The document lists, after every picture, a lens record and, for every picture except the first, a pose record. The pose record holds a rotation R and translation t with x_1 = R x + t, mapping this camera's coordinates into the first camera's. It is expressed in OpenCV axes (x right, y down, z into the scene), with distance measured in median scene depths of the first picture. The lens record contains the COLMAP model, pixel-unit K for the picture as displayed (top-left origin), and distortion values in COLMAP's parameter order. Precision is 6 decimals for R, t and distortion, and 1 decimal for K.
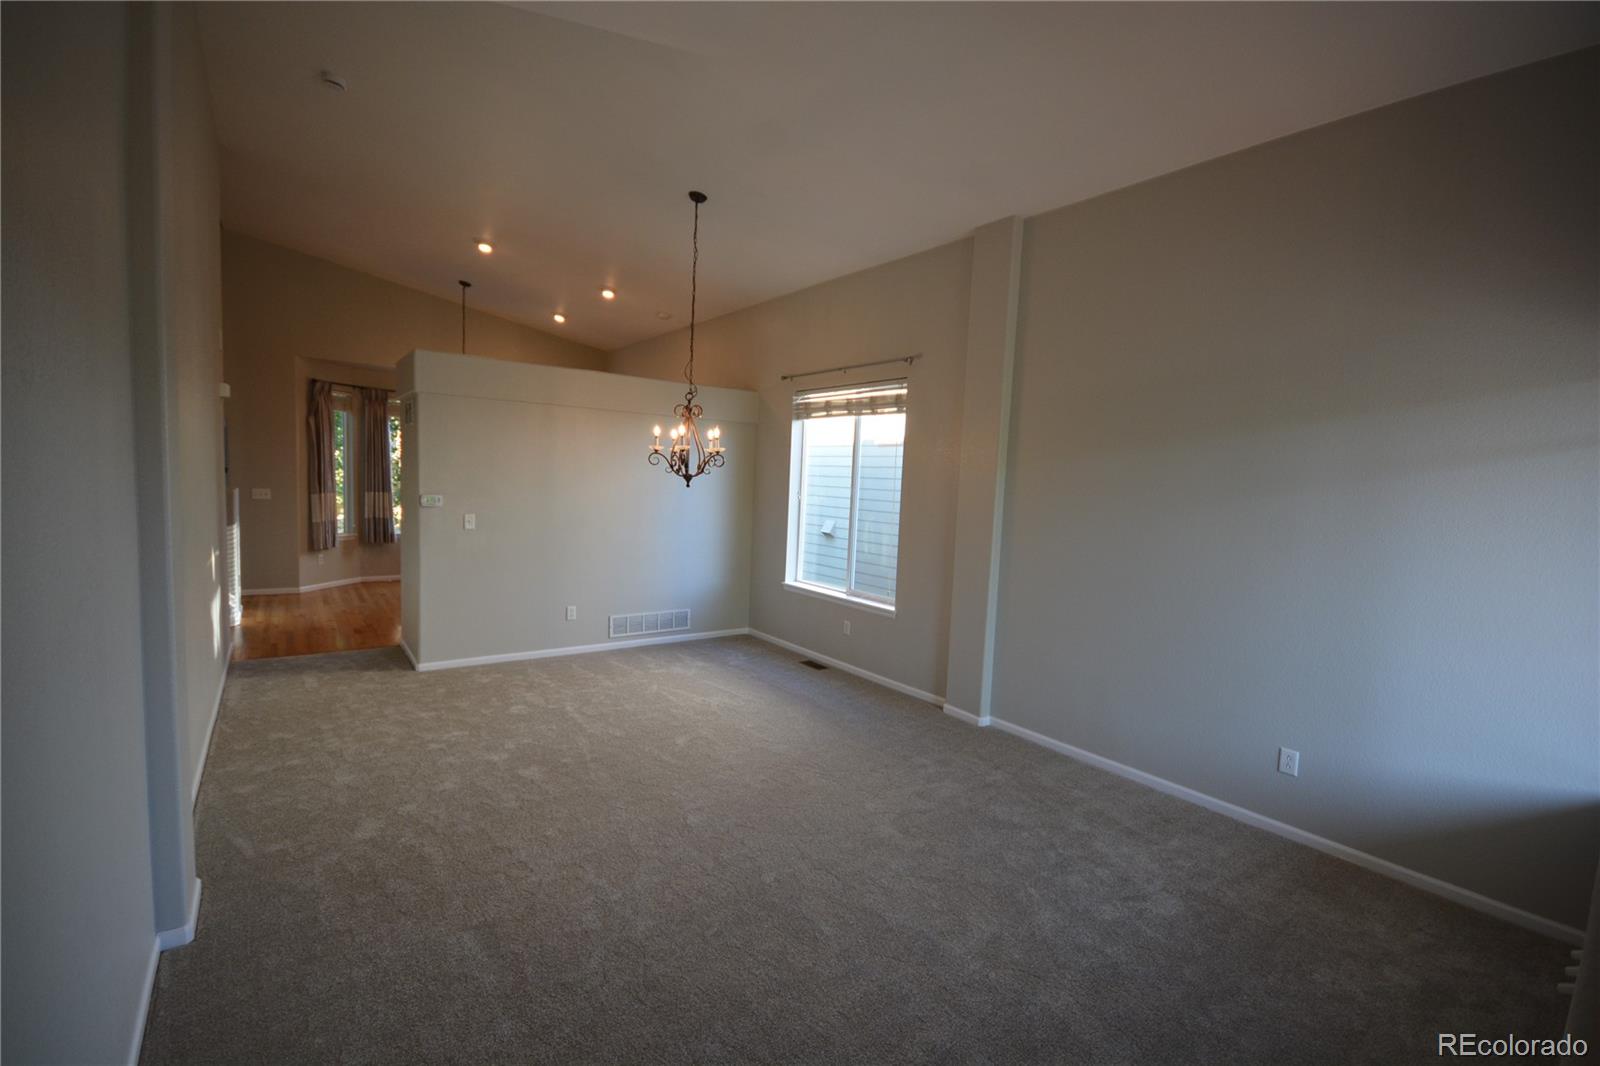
lens RADIAL K [[705.5, 0, 798.2], [0, 705.5, 538.9], [0, 0, 1]] dist [-0.003831, -0.000555]
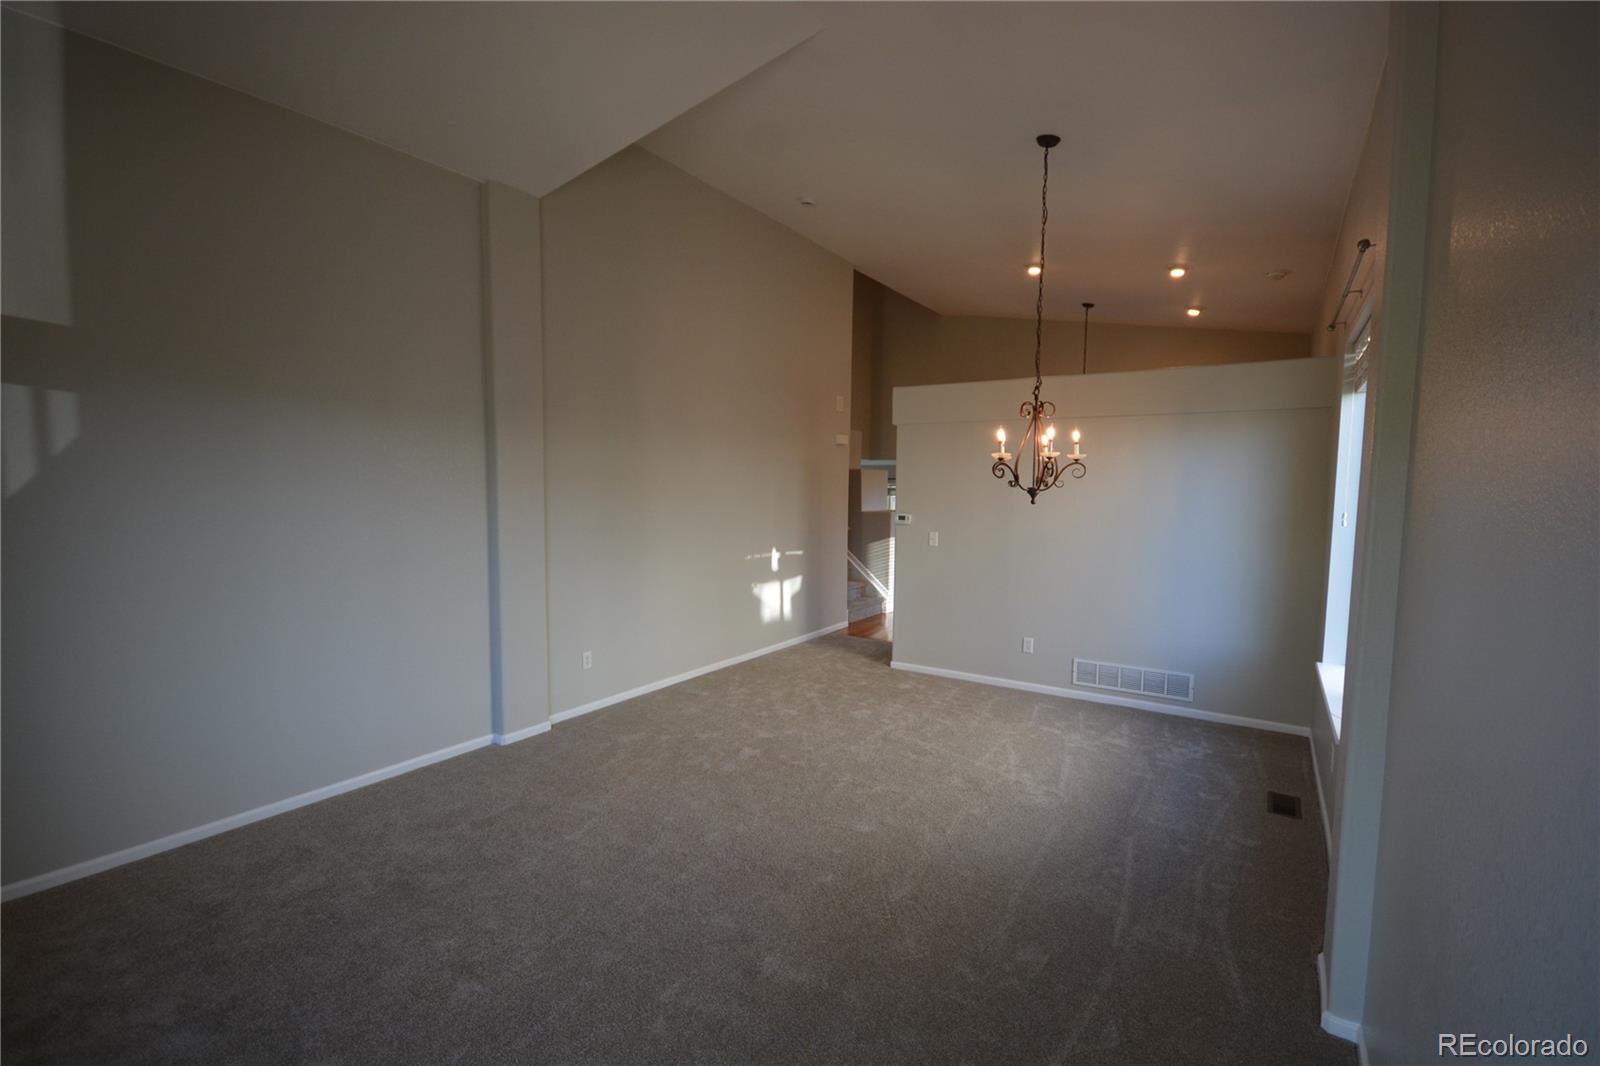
lens RADIAL K [[705.5, 0, 798.2], [0, 705.5, 538.9], [0, 0, 1]] dist [-0.003831, -0.000555]
pose [[0.349915, 0.035154, -0.936122, 0.475086], [-0.078219, 0.996902, 0.008199, -0.017848], [0.933510, 0.070354, 0.351581, 0.442758]]
